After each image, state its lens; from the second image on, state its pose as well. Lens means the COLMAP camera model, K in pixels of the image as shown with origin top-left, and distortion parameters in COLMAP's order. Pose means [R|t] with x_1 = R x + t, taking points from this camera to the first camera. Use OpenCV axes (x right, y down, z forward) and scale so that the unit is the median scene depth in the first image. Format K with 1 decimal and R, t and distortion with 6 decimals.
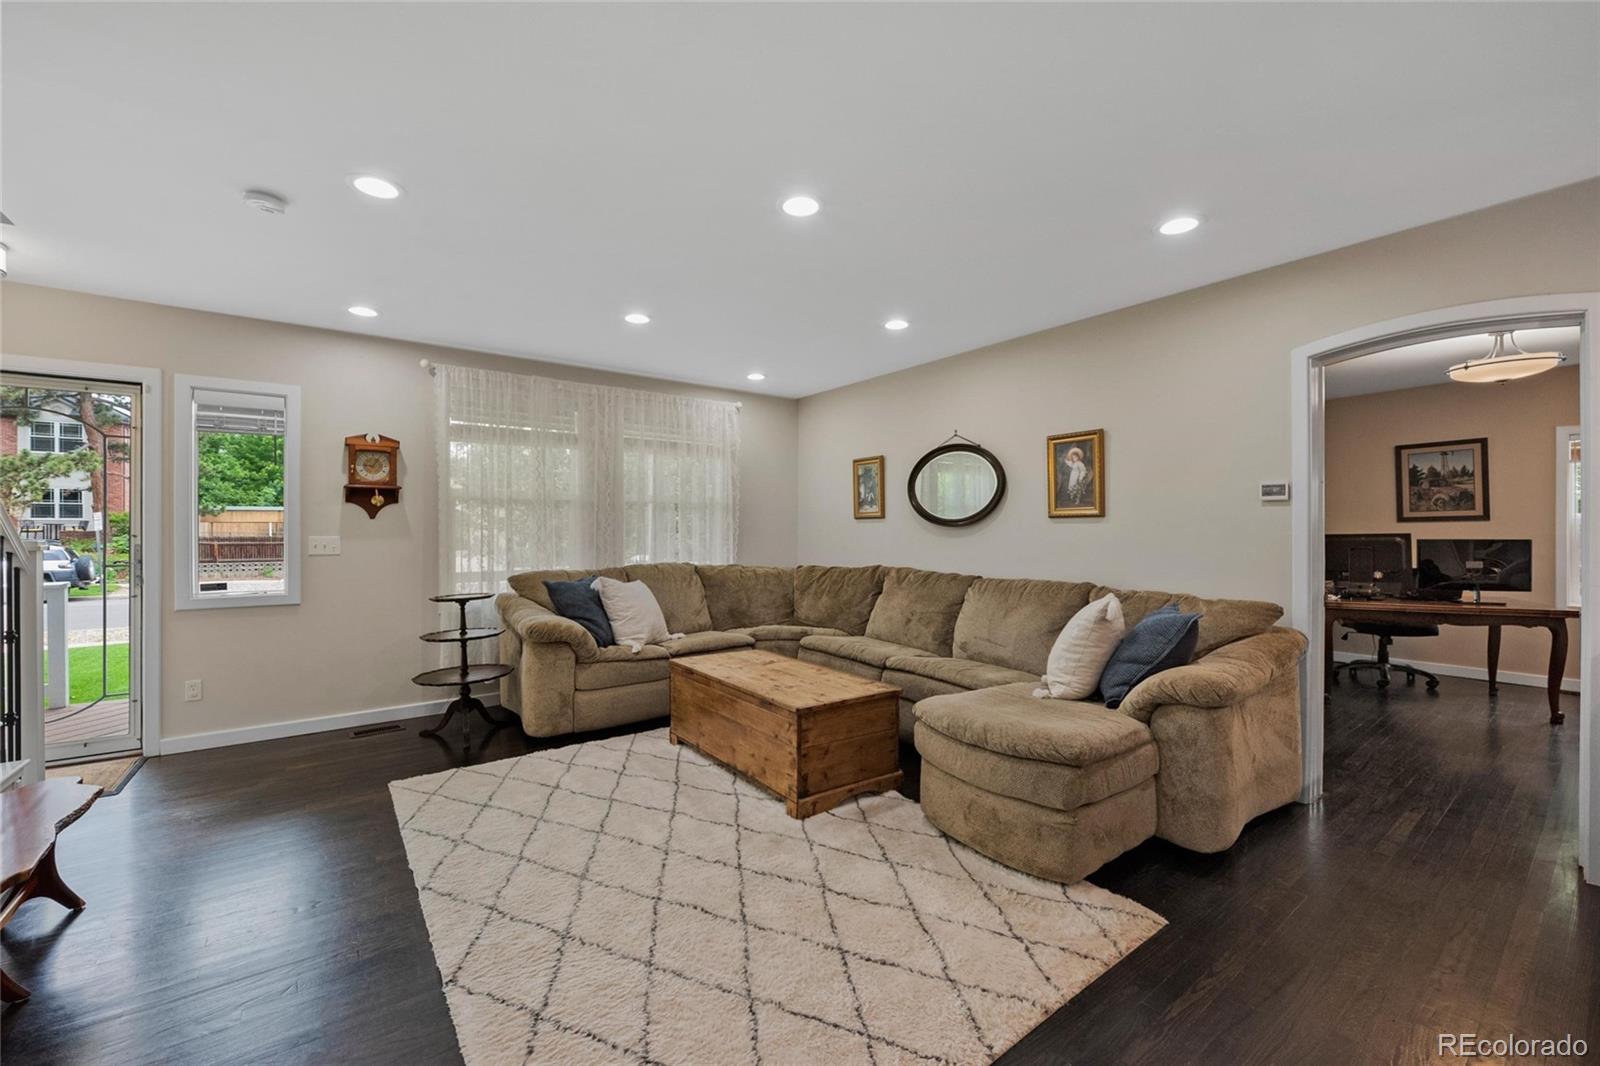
lens RADIAL K [[643.8, 0, 801.4], [0, 643.8, 535.0], [0, 0, 1]] dist [-0.000704, -0.000033]
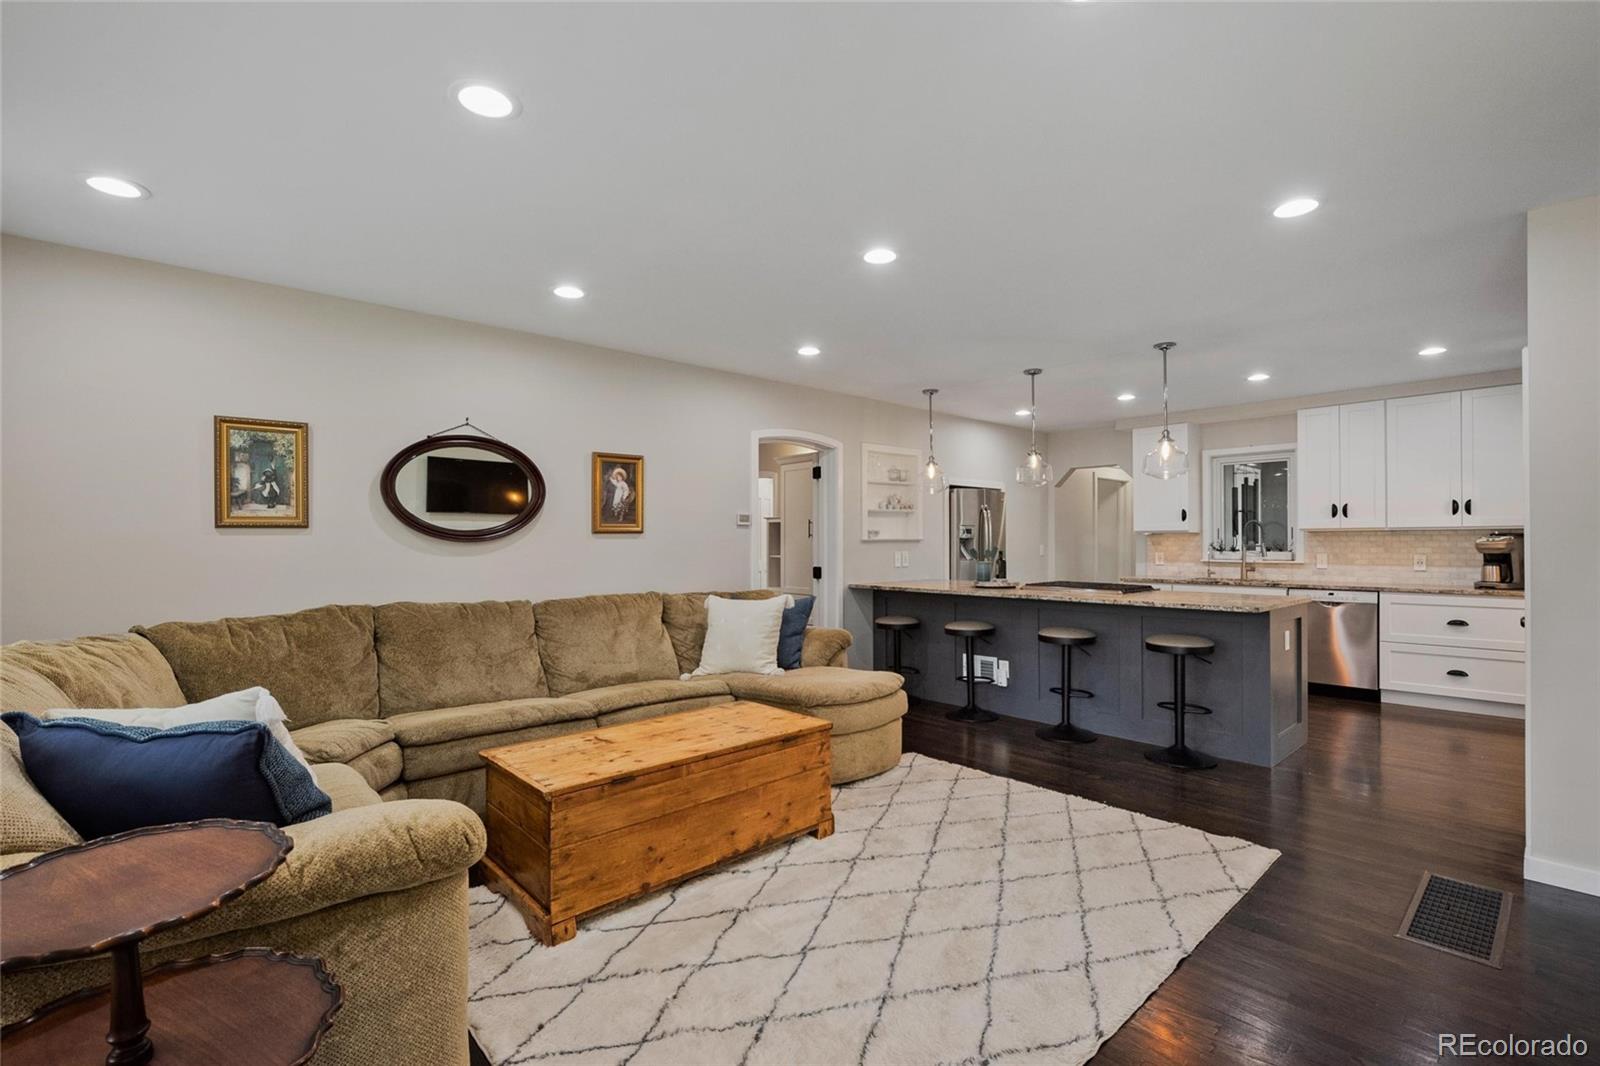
lens RADIAL K [[733.8, 0, 796.7], [0, 733.8, 536.4], [0, 0, 1]] dist [-0.002530, -0.001054]
pose [[-0.110271, 0.004189, 0.993893, -0.797994], [0.010076, 0.999944, -0.003097, -0.014892], [-0.993851, 0.009672, -0.110307, 0.819836]]
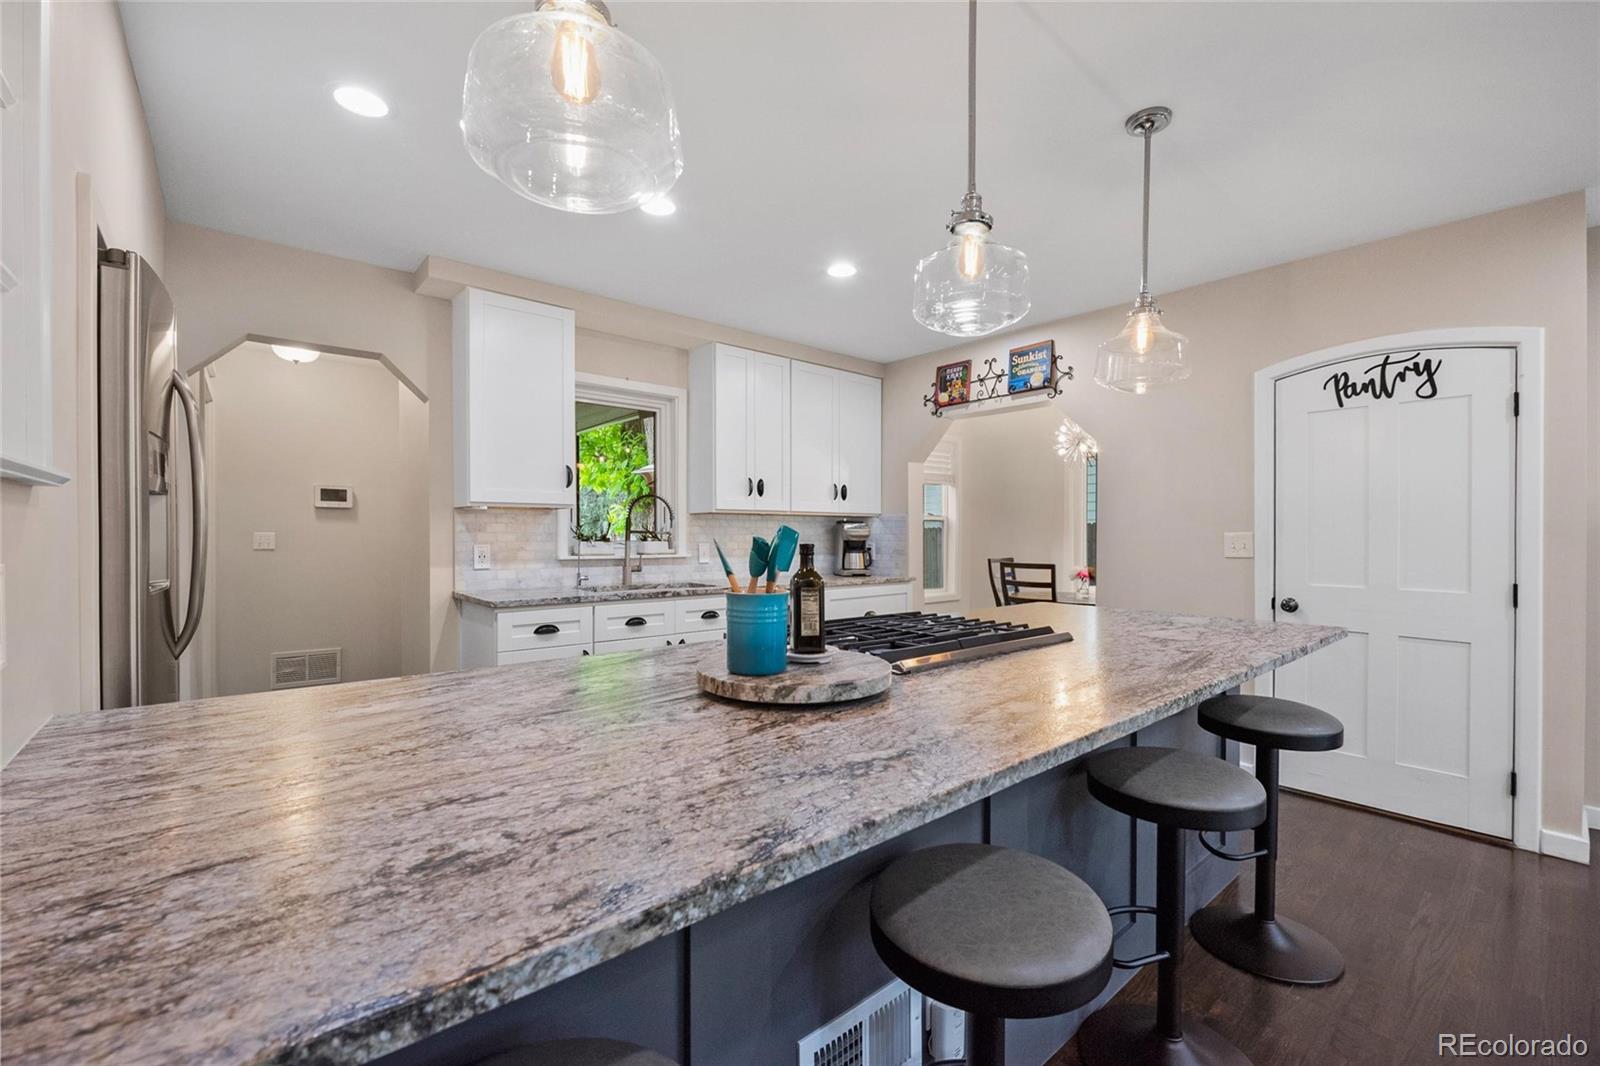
lens RADIAL K [[649.2, 0, 806.3], [0, 649.2, 540.8], [0, 0, 1]] dist [-0.007084, -0.001130]
pose [[-0.997220, -0.005438, -0.074315, 0.632241], [-0.006627, 0.999854, 0.015770, 0.008414], [0.074218, 0.016219, -0.997110, 0.567679]]
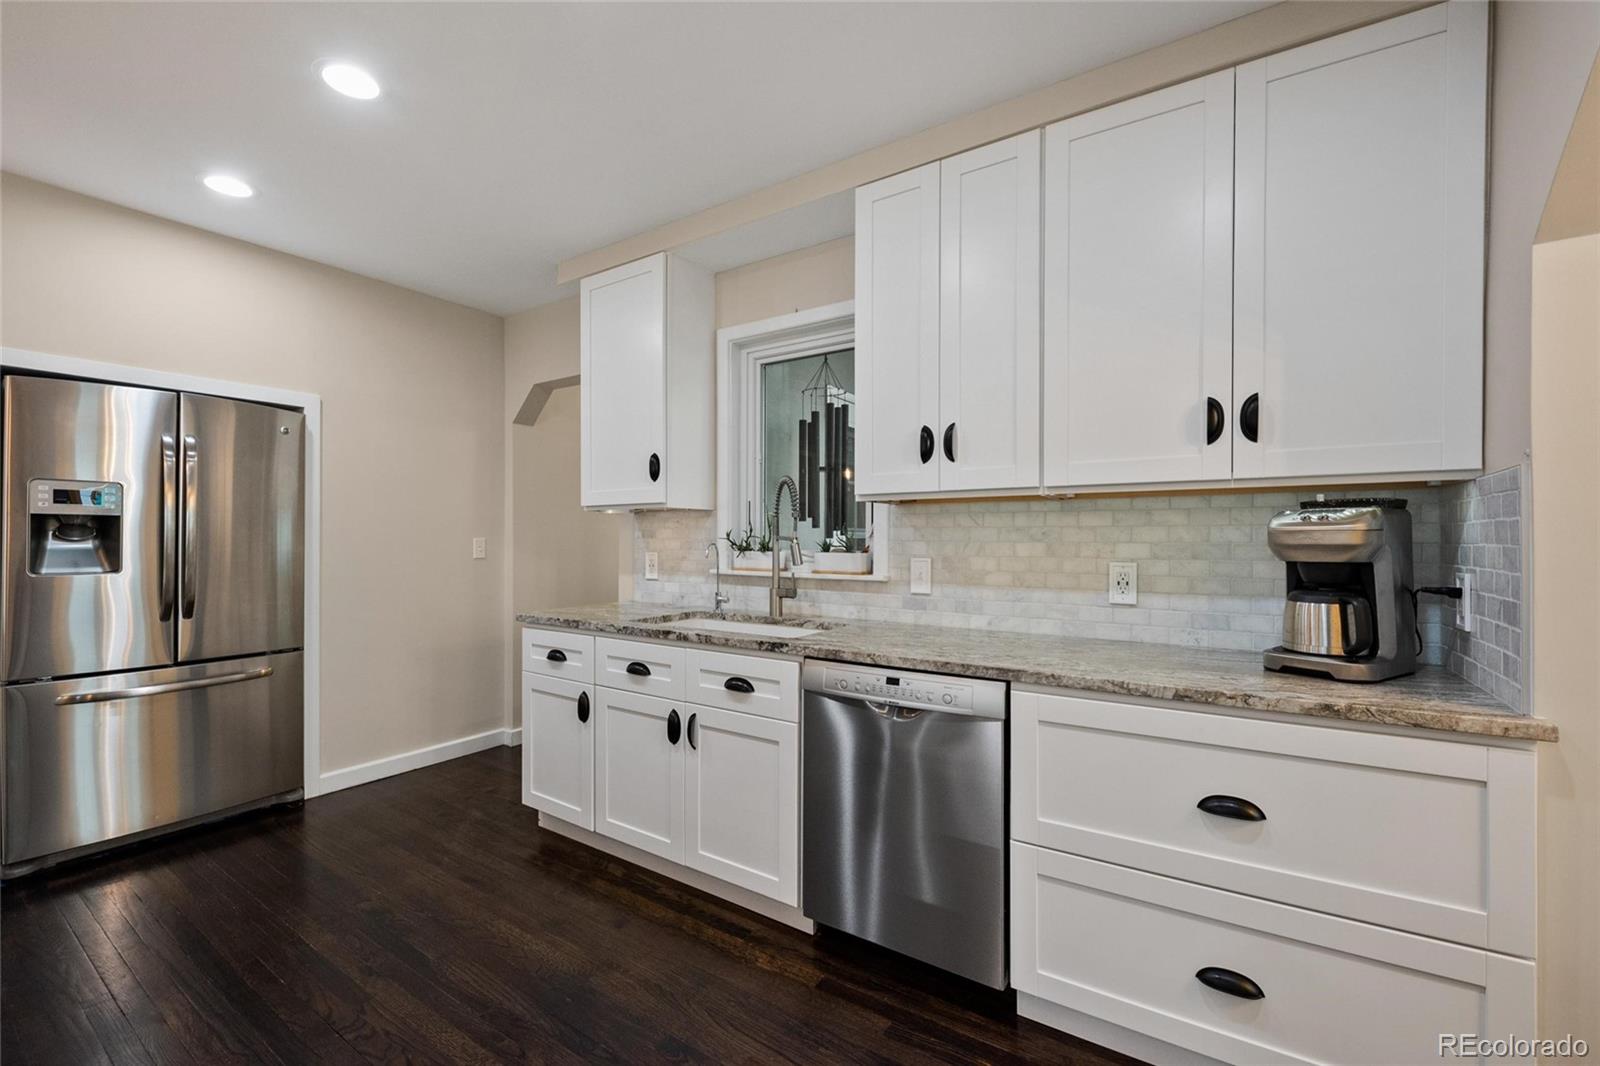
lens RADIAL K [[649.2, 0, 807.7], [0, 649.2, 534.2], [0, 0, 1]] dist [-0.007084, -0.001130]
pose [[-0.347751, 0.002141, 0.937585, 0.191051], [0.002678, 0.999996, -0.001291, 0.009666], [-0.937583, 0.002062, -0.347755, -0.237236]]
